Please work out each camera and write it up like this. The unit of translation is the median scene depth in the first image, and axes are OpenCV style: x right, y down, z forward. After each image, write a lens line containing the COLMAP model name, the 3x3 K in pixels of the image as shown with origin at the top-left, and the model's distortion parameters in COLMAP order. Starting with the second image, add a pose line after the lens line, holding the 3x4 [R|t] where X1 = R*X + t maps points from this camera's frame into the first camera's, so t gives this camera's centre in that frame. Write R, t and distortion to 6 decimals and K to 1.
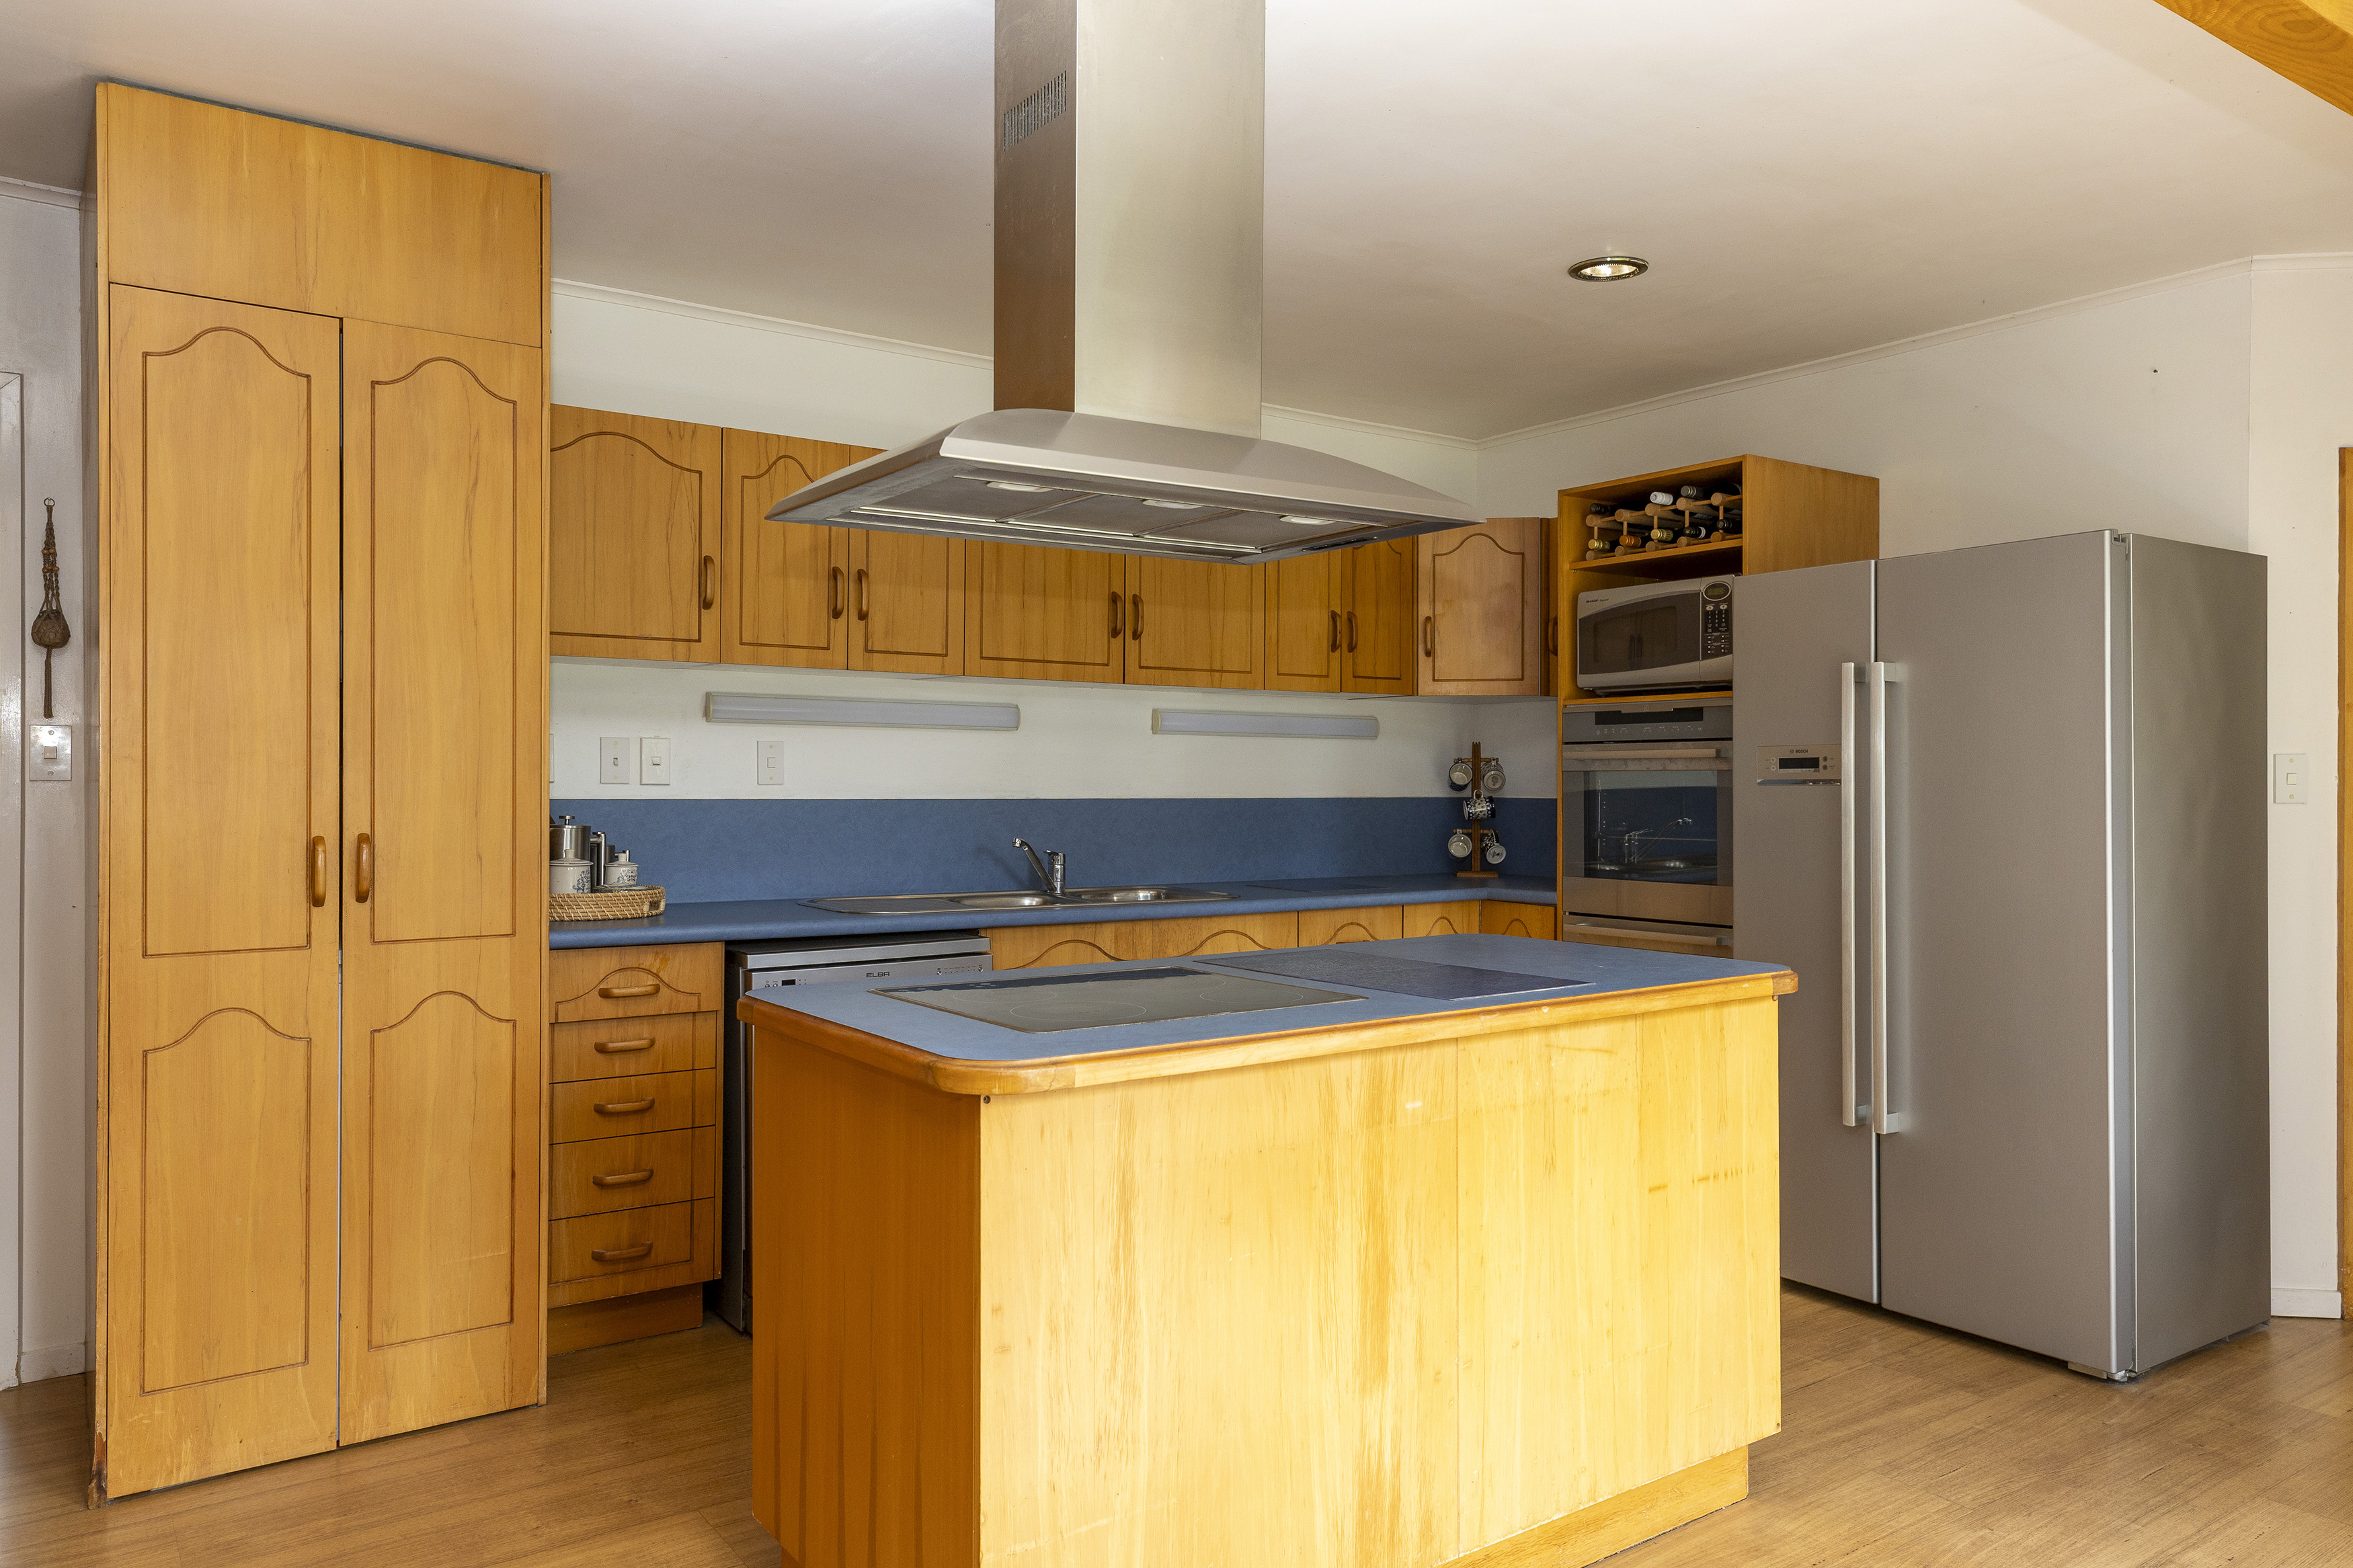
lens RADIAL K [[1585.9, 0, 1183.4], [0, 1585.9, 790.3], [0, 0, 1]] dist [0.007191, 0.003583]
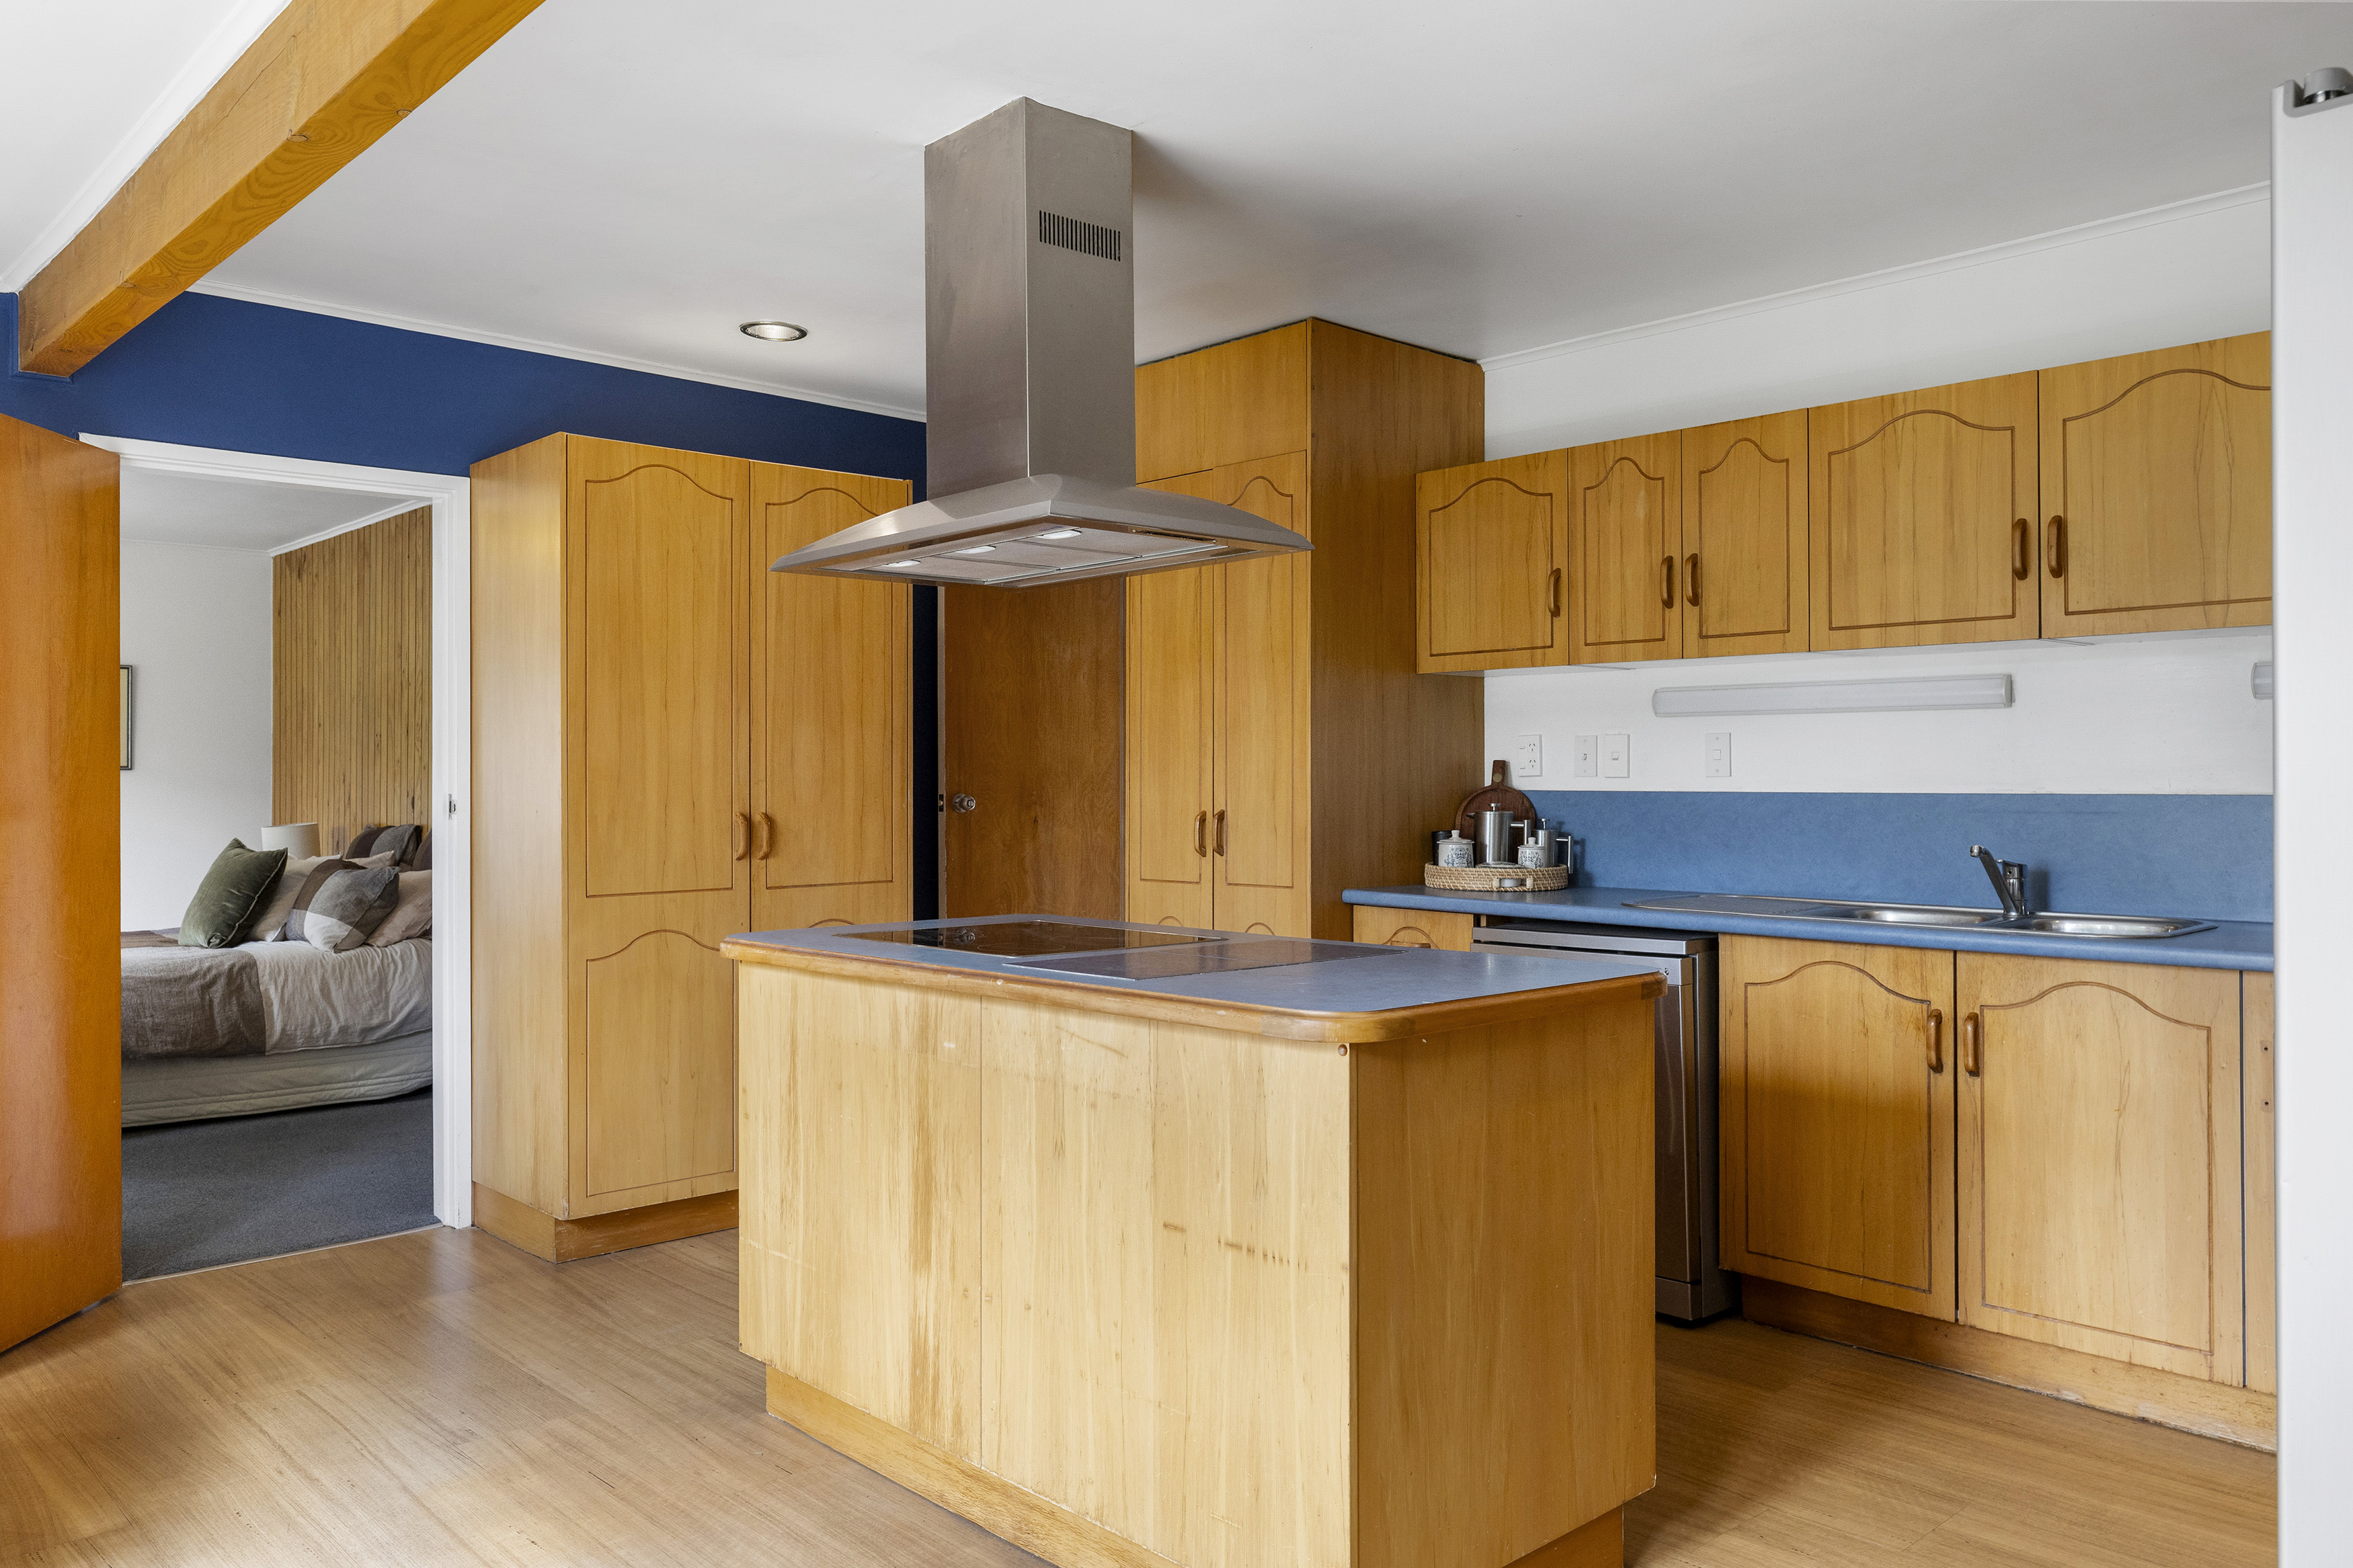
lens RADIAL K [[1660.9, 0, 1186.4], [0, 1660.9, 774.1], [0, 0, 1]] dist [0.004399, 0.000752]
pose [[0.150012, -0.008099, -0.988651, 0.878890], [-0.004647, 0.999950, -0.008897, 0.006913], [0.988673, 0.005929, 0.149967, 0.633806]]
